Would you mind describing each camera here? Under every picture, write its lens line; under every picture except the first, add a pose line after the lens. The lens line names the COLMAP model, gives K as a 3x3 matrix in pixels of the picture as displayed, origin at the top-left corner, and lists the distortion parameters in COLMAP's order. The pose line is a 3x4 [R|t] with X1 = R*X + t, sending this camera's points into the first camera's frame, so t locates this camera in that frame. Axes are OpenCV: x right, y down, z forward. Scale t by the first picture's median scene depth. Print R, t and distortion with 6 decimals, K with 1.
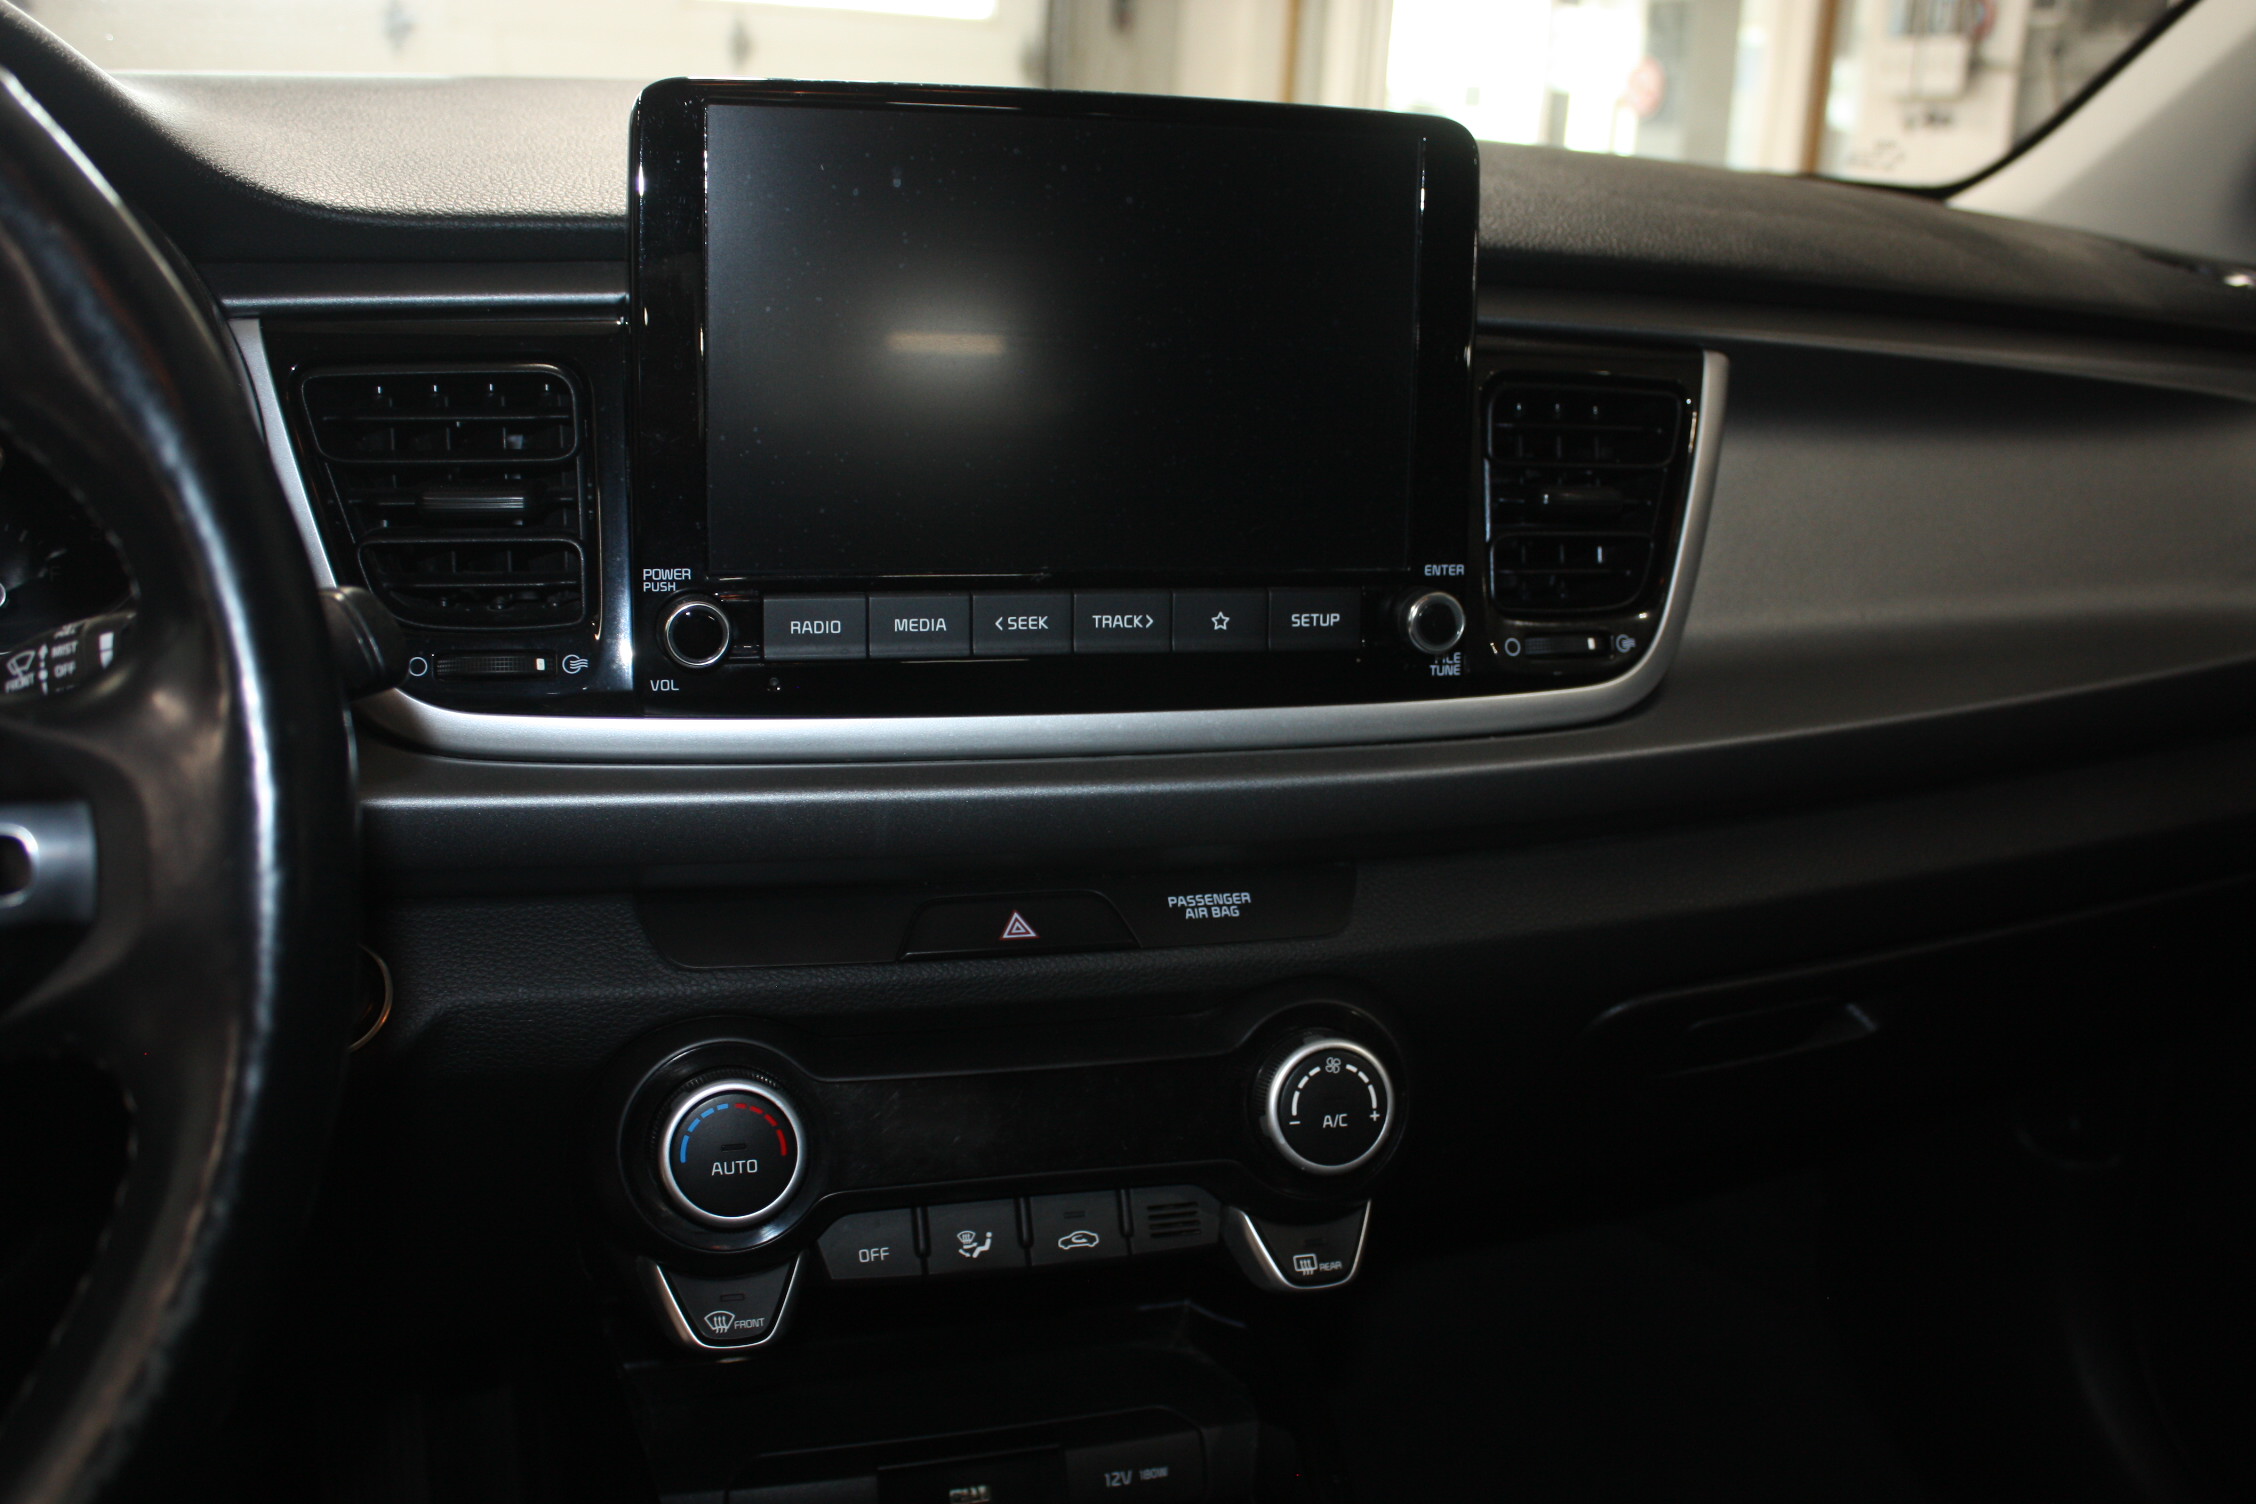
lens RADIAL K [[2145.5, 0, 1133.0], [0, 2145.5, 747.6], [0, 0, 1]] dist [-0.078131, 0.000000]
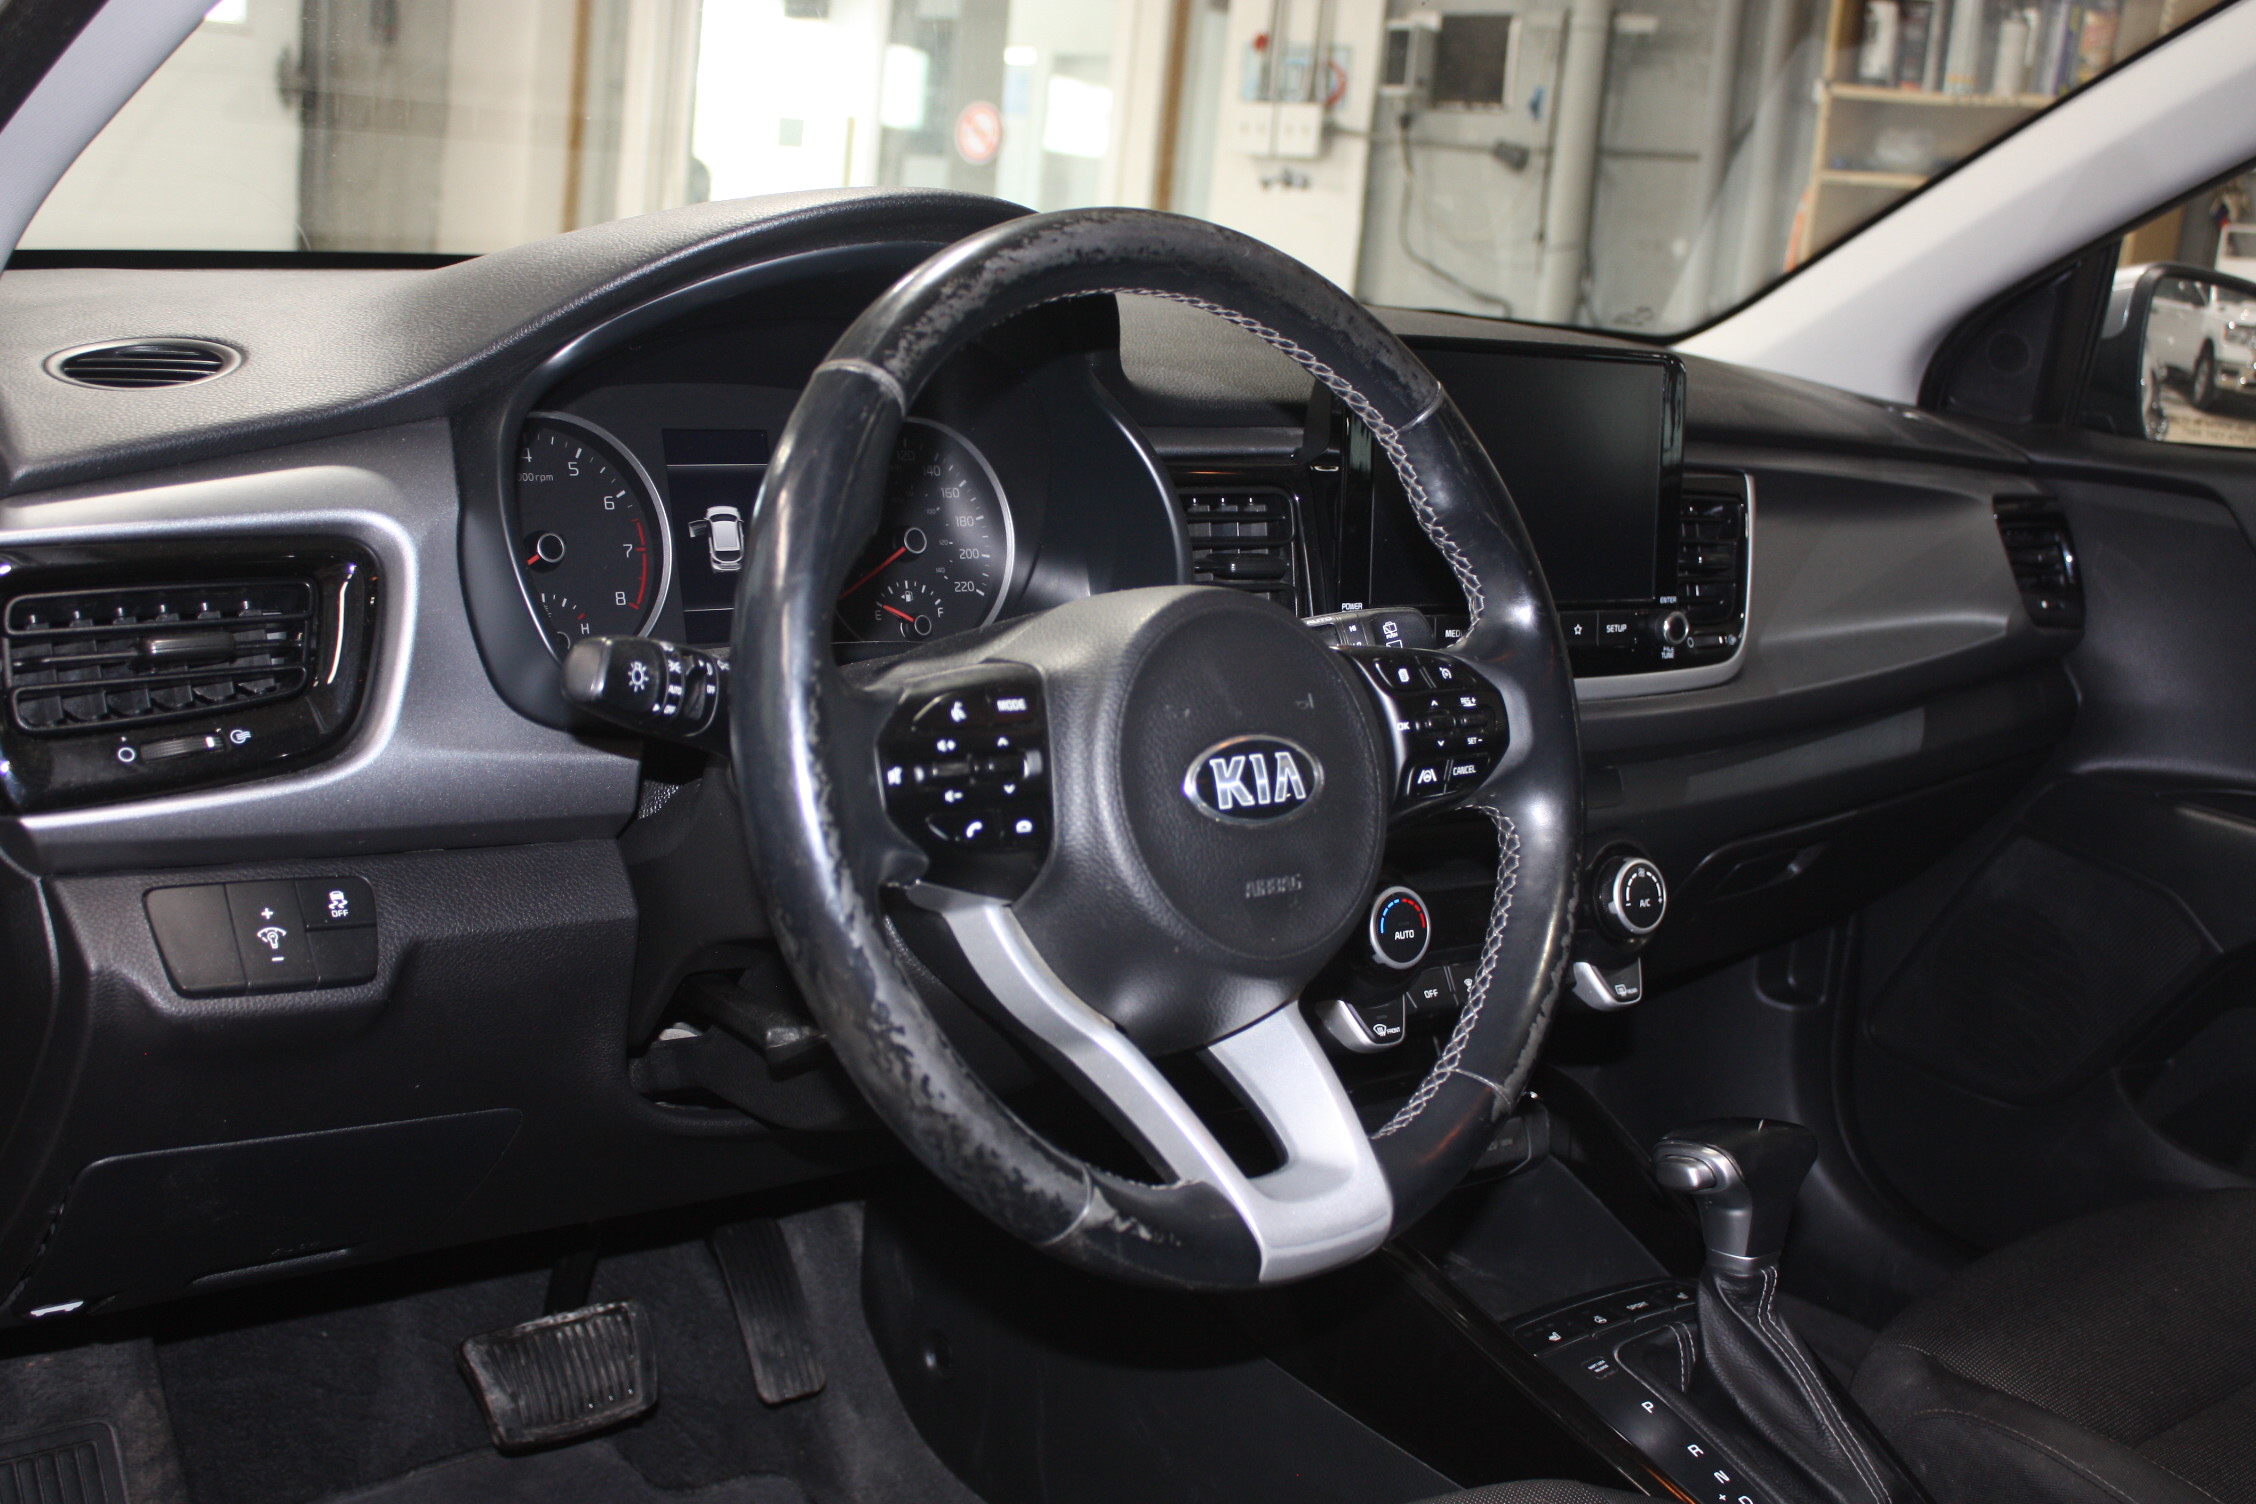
lens RADIAL K [[2564.6, 0, 1129.3], [0, 2564.6, 747.8], [0, 0, 1]] dist [-0.072777, 0.000000]
pose [[0.931813, -0.038567, 0.360883, -1.054648], [0.053099, 0.998125, -0.030435, 0.083235], [-0.359033, 0.047523, 0.932114, -0.840012]]
